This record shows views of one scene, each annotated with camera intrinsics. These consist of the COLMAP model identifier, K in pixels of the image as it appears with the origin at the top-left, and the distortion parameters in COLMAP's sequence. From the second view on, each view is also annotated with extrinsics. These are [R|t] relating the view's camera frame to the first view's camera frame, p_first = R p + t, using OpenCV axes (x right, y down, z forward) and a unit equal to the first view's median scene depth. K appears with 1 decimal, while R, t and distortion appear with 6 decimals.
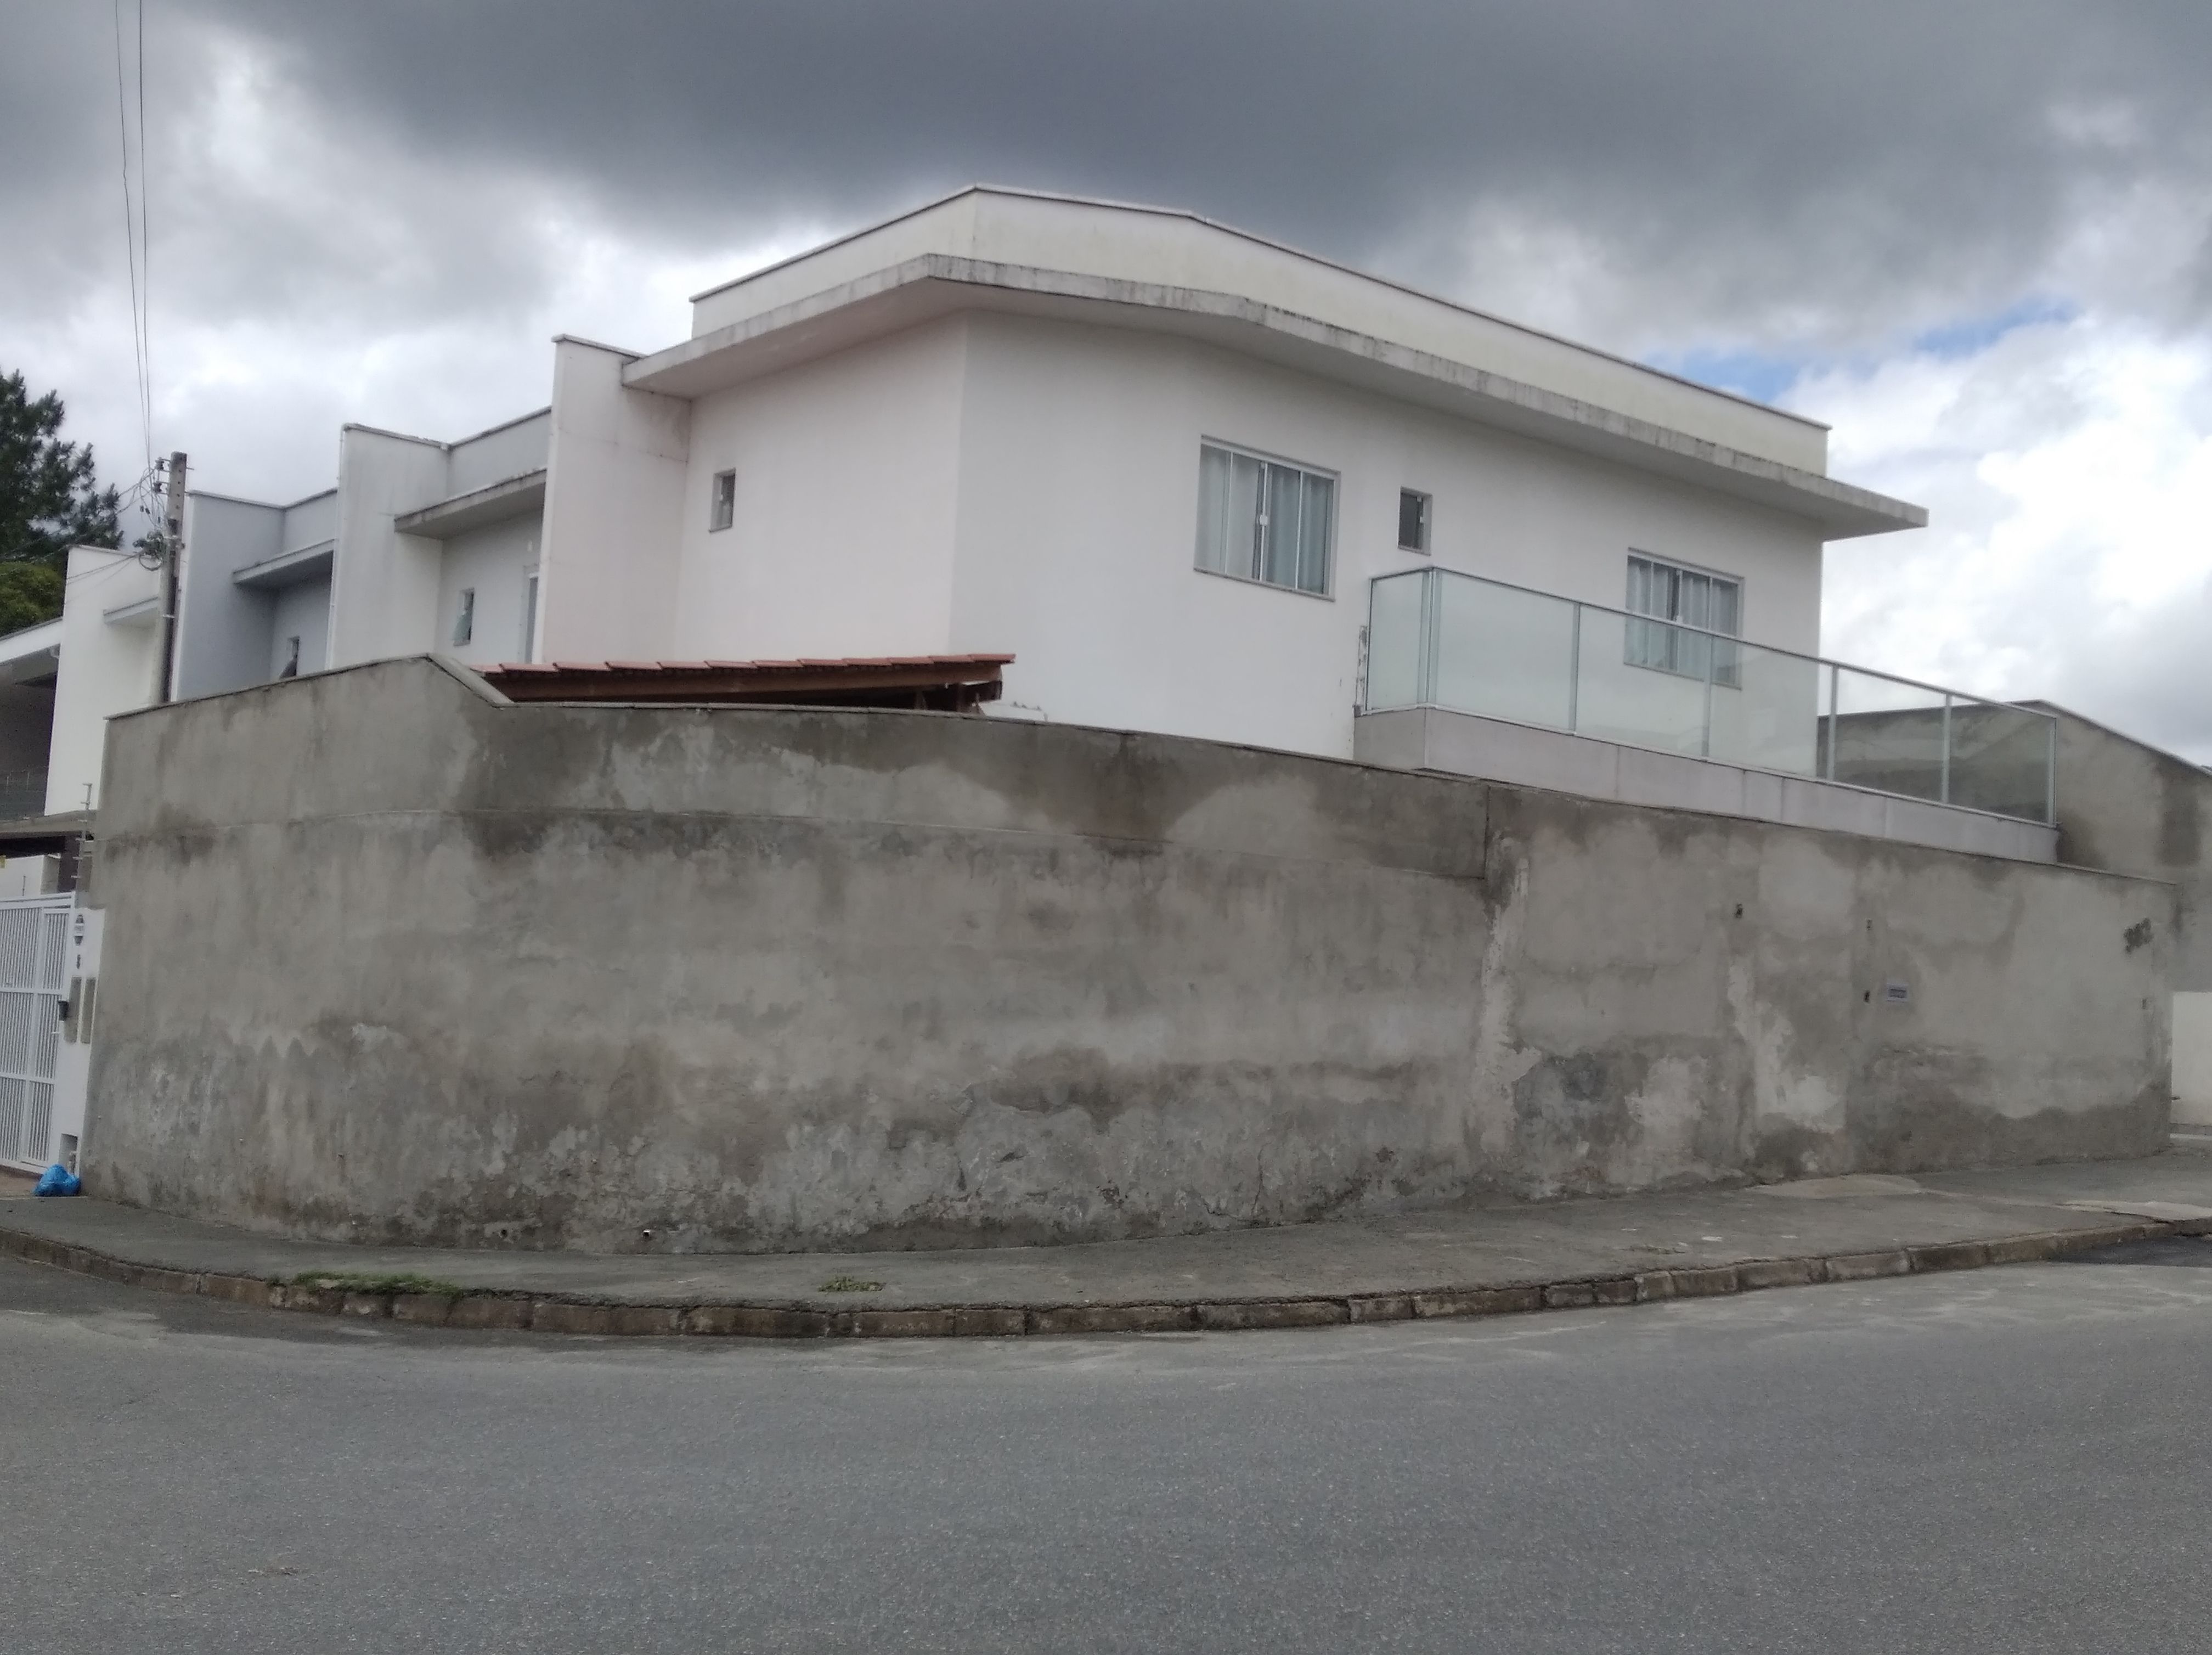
lens RADIAL K [[2414.5, 0, 1198.2], [0, 2414.5, 837.6], [0, 0, 1]] dist [0.094276, -0.020185]
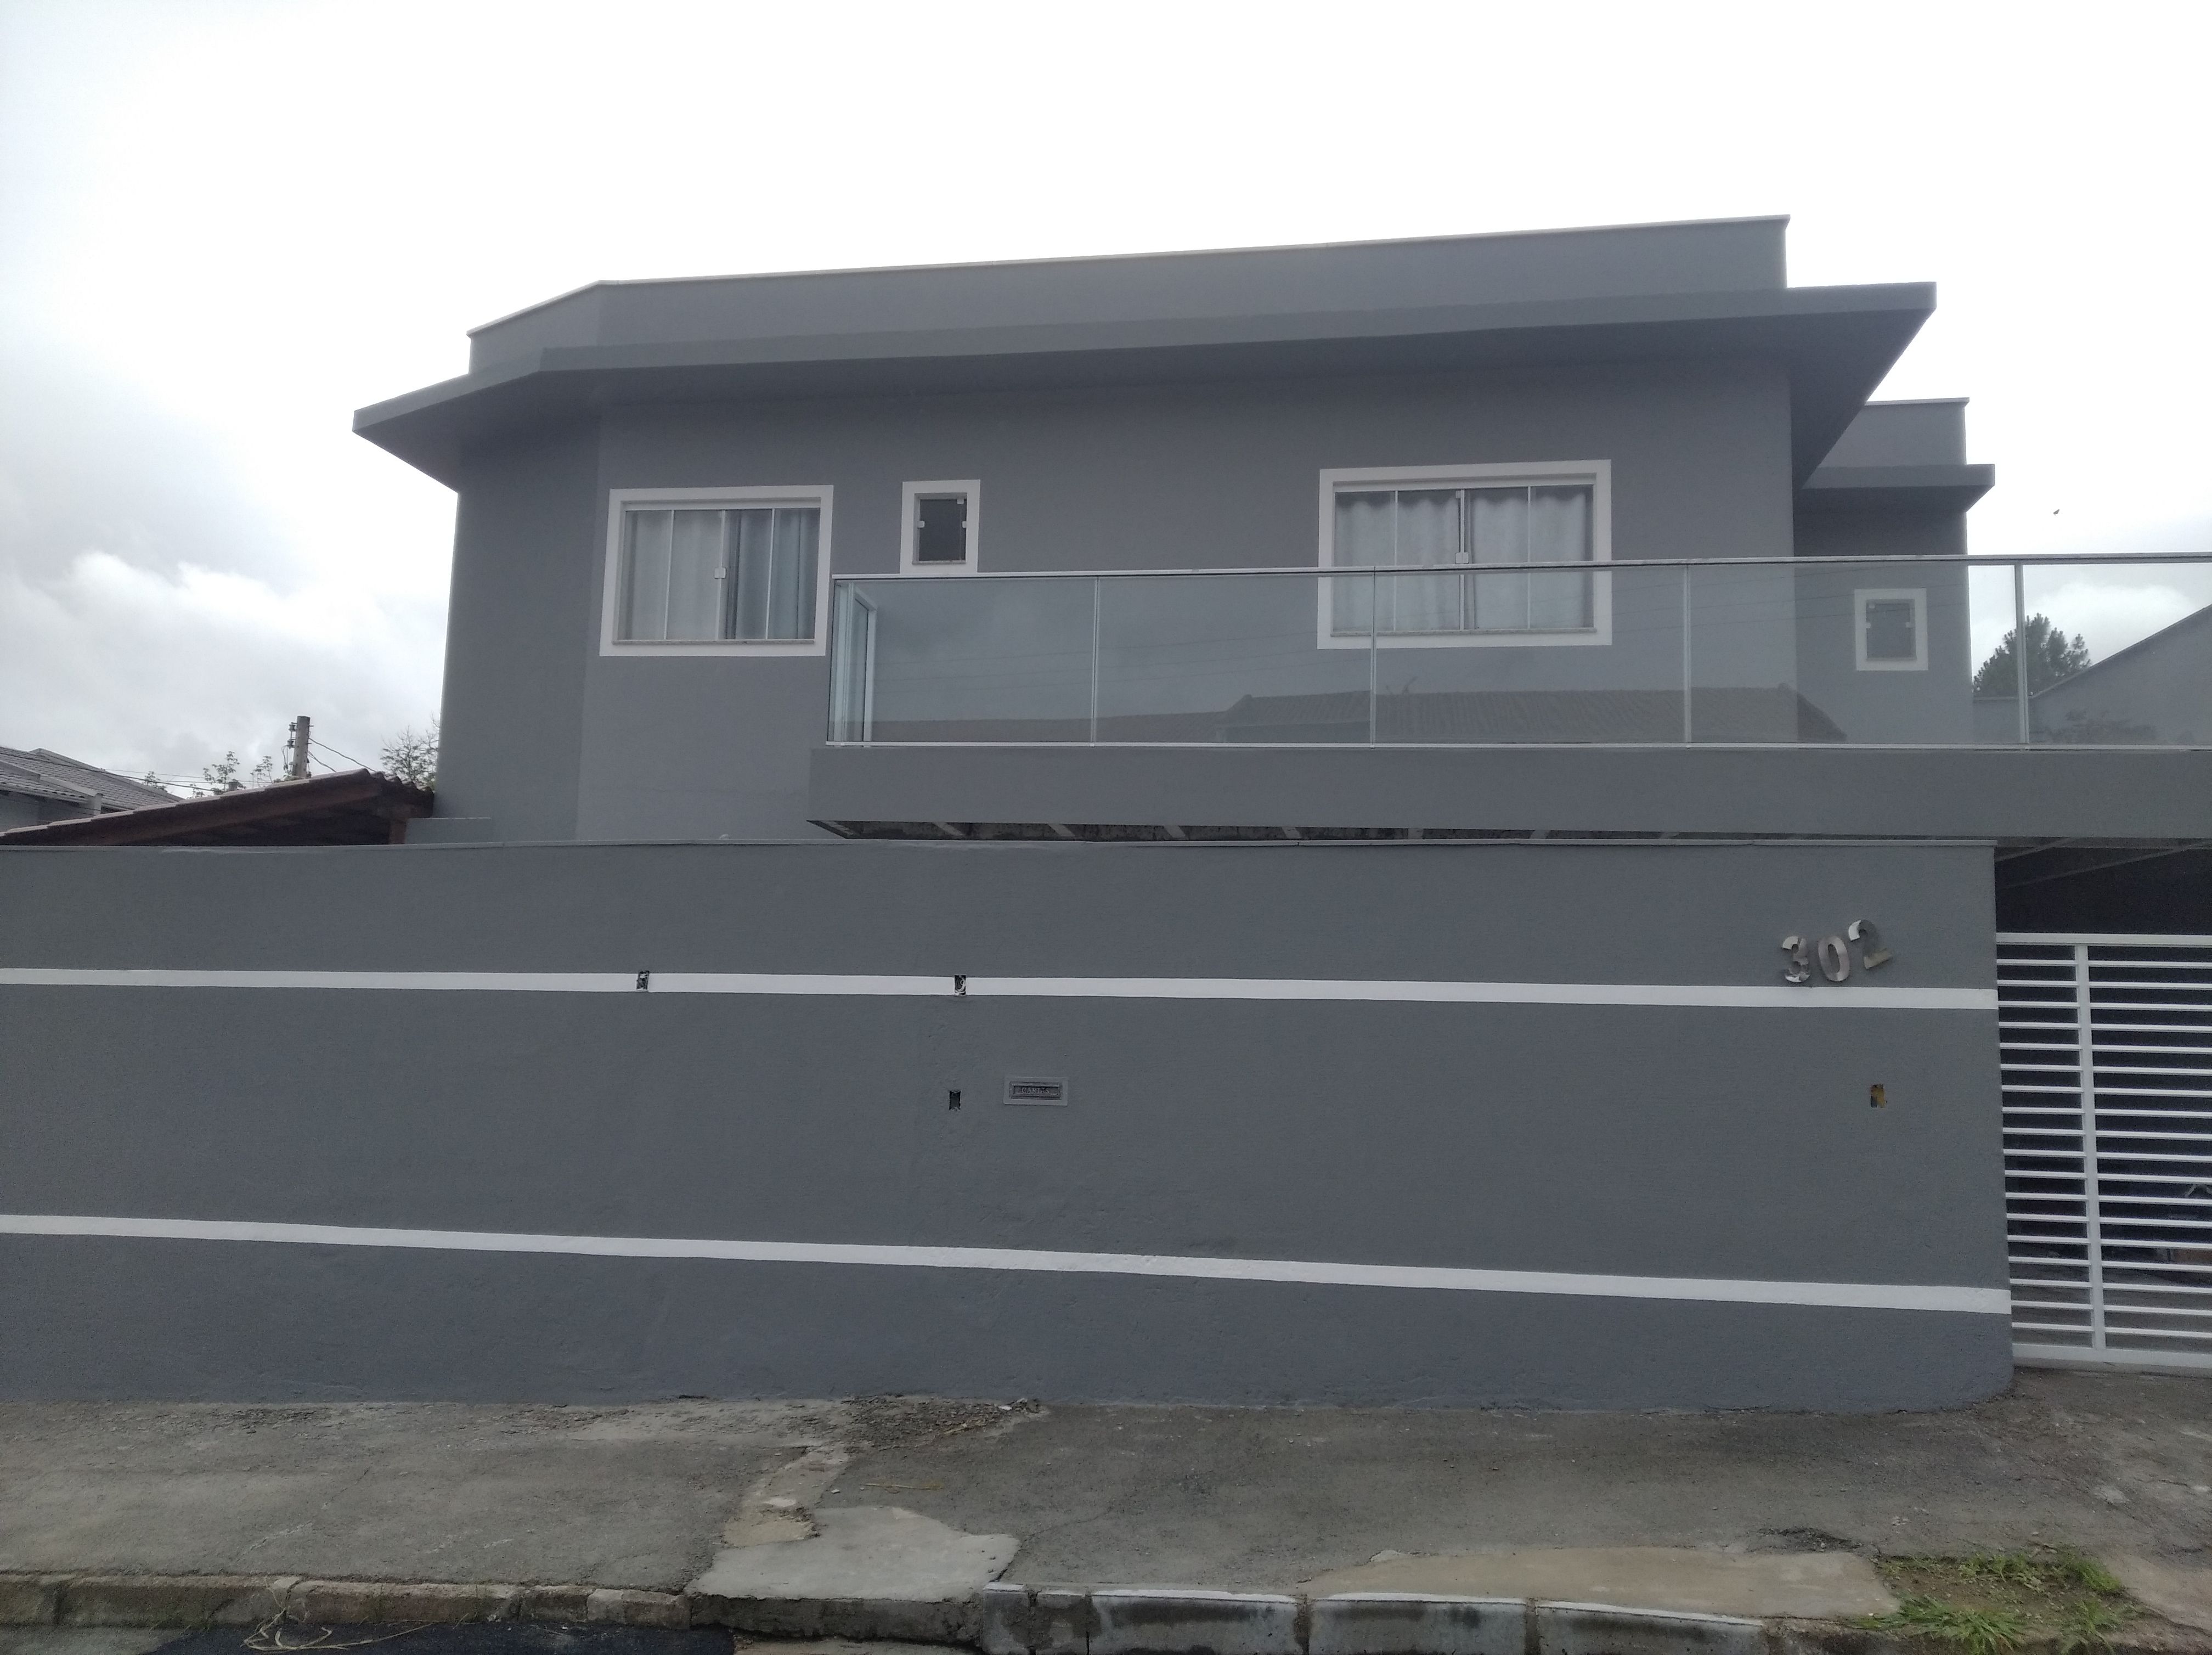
lens RADIAL K [[1722.9, 0, 1106.0], [0, 1722.9, 827.5], [0, 0, 1]] dist [0.036977, -0.010684]
pose [[0.649545, -0.129087, -0.749285, 0.589796], [0.074982, 0.991554, -0.105824, 0.042525], [0.756617, 0.012555, 0.653738, 0.682066]]
